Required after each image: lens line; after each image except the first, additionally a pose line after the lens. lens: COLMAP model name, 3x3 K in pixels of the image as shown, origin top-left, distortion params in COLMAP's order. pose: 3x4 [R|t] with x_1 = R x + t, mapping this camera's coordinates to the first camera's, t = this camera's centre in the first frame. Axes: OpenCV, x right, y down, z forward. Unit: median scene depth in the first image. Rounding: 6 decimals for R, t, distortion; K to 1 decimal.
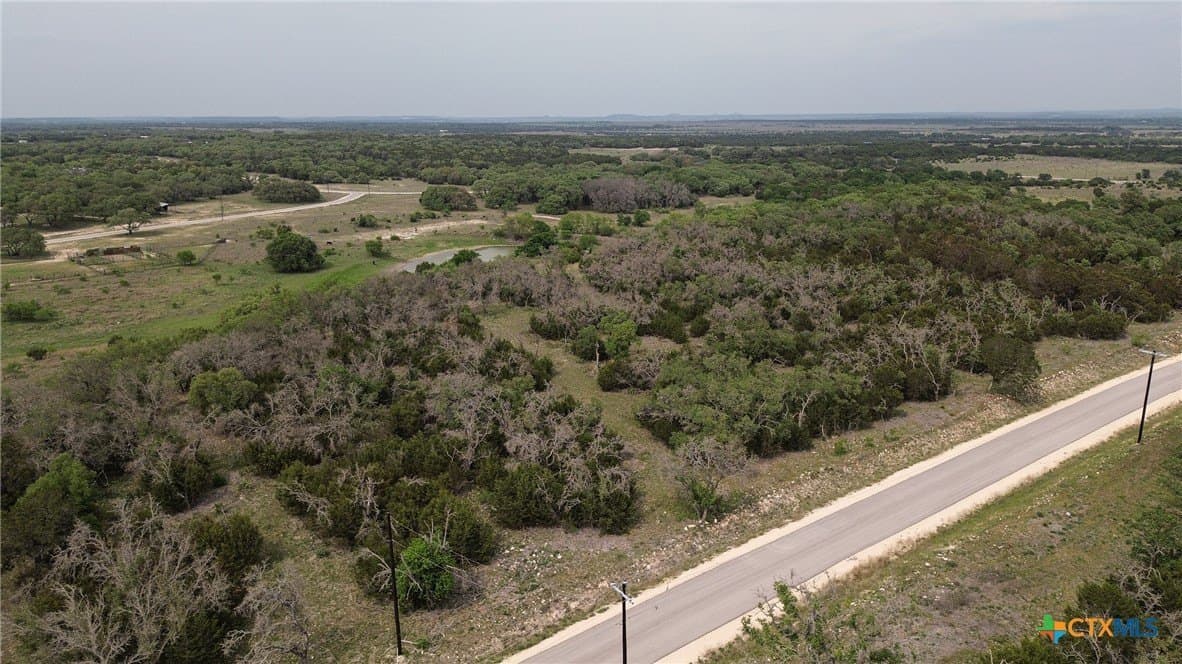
lens RADIAL K [[836.6, 0, 591.0], [0, 836.6, 332.0], [0, 0, 1]] dist [0.057130, -0.058953]
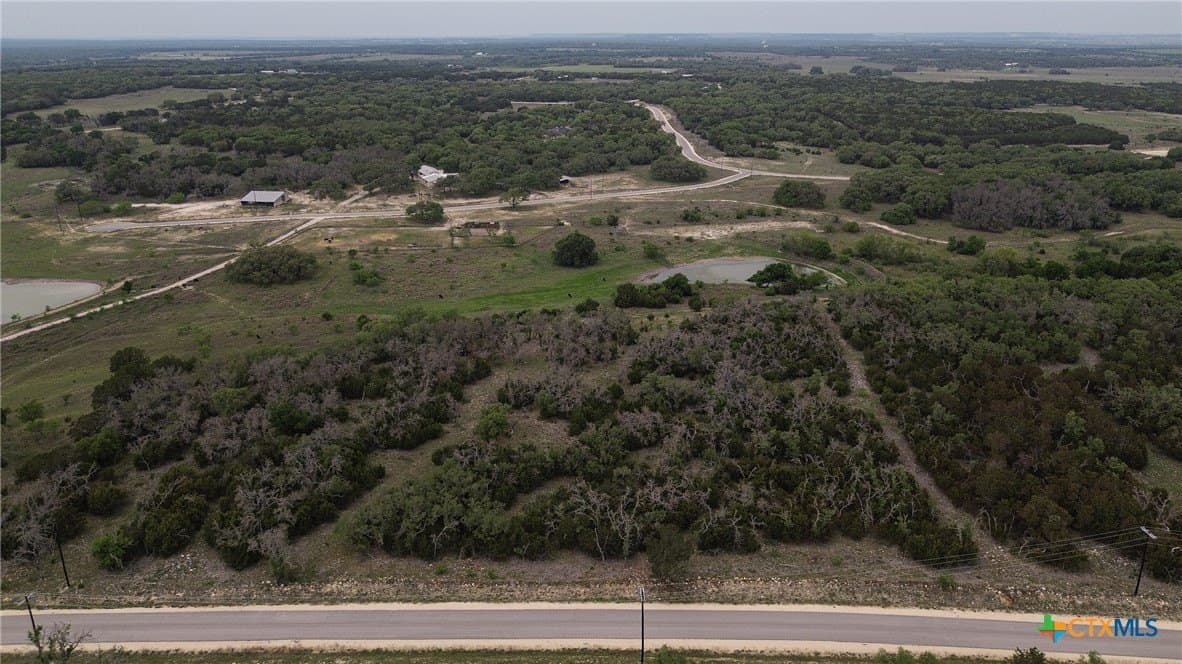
lens RADIAL K [[836.6, 0, 591.0], [0, 836.6, 332.0], [0, 0, 1]] dist [0.057130, -0.058953]
pose [[0.791091, 0.215342, -0.572541, 0.355254], [-0.161122, 0.976288, 0.144573, -0.141389], [0.590097, -0.022122, 0.807029, 0.017239]]
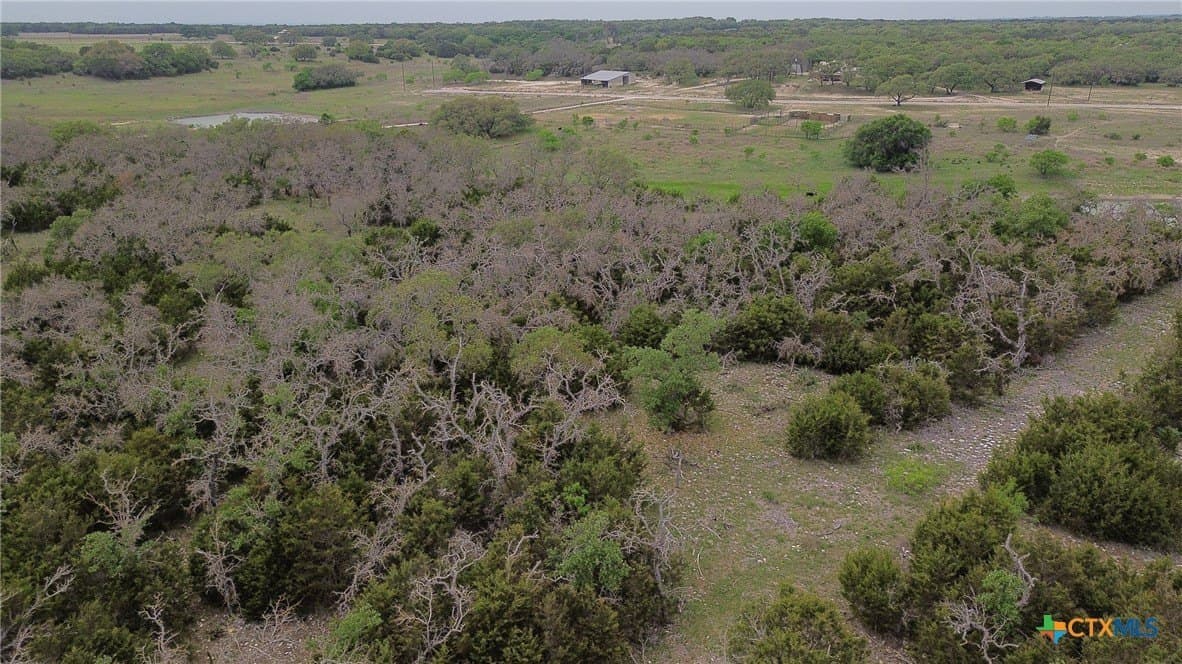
lens RADIAL K [[836.6, 0, 591.0], [0, 836.6, 332.0], [0, 0, 1]] dist [0.057130, -0.058953]
pose [[0.197333, 0.349375, -0.915968, 0.273401], [-0.242346, 0.922726, 0.299742, -0.089600], [0.949909, 0.162833, 0.266754, 0.538323]]
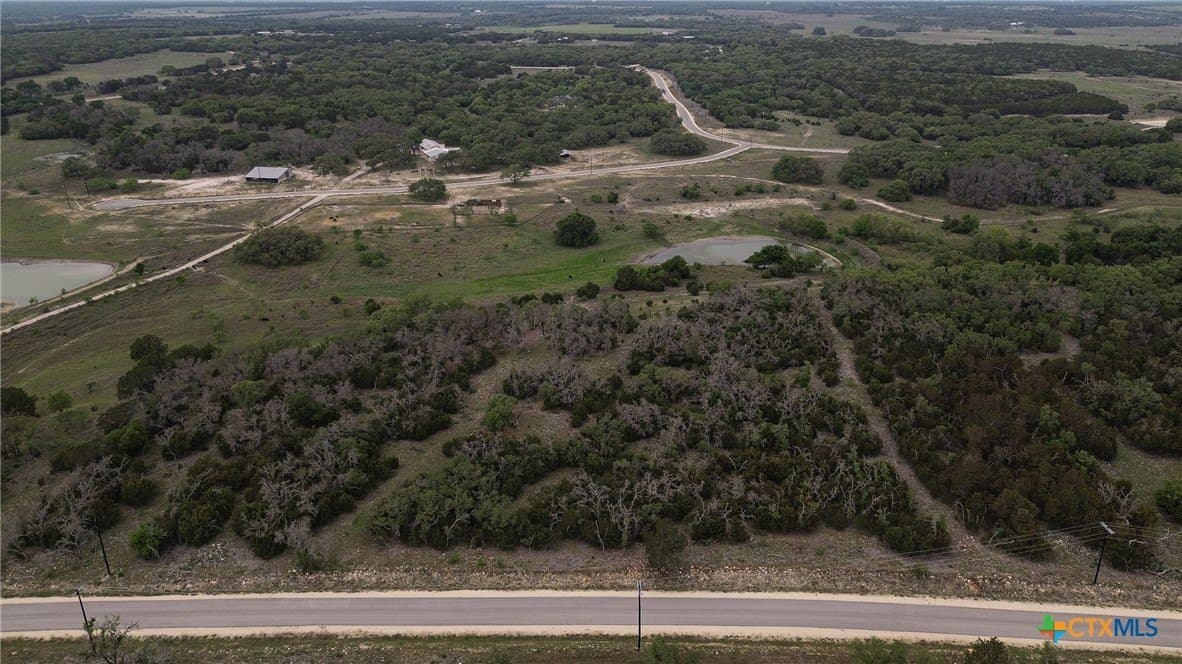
lens RADIAL K [[836.6, 0, 591.0], [0, 836.6, 332.0], [0, 0, 1]] dist [0.057130, -0.058953]
pose [[0.791062, 0.243151, -0.561337, 0.364450], [-0.162058, 0.968124, 0.190978, -0.169357], [0.589880, -0.060107, 0.805250, -0.004212]]
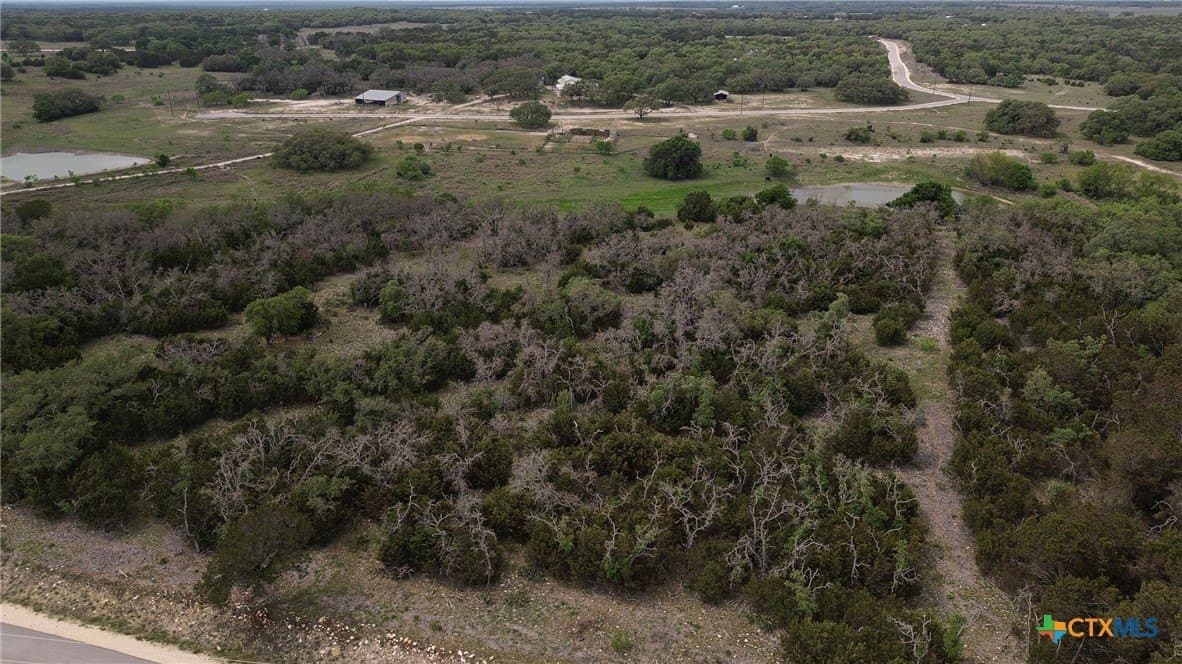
lens RADIAL K [[836.6, 0, 591.0], [0, 836.6, 332.0], [0, 0, 1]] dist [0.057130, -0.058953]
pose [[0.572941, 0.313980, -0.757071, 0.354813], [-0.210291, 0.949104, 0.234477, -0.099393], [0.792160, 0.024864, 0.609807, 0.300251]]
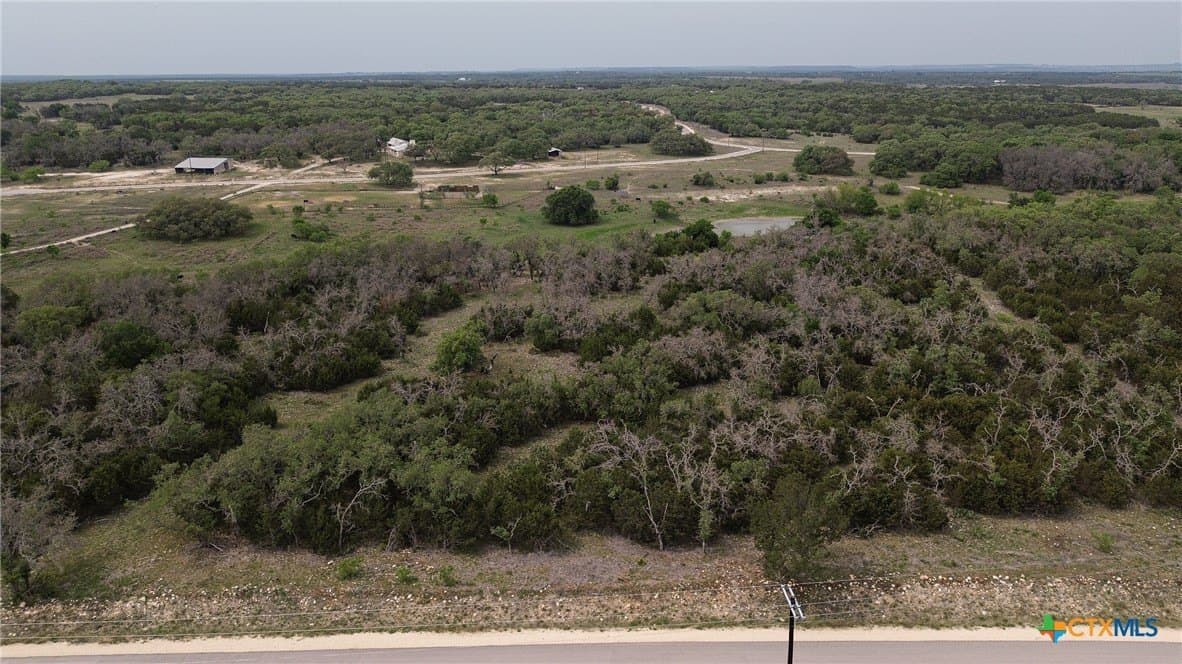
lens RADIAL K [[836.6, 0, 591.0], [0, 836.6, 332.0], [0, 0, 1]] dist [0.057130, -0.058953]
pose [[0.803107, 0.183852, -0.566760, 0.245040], [-0.151848, 0.982950, 0.103690, -0.047015], [0.576160, 0.002787, 0.817332, 0.164650]]
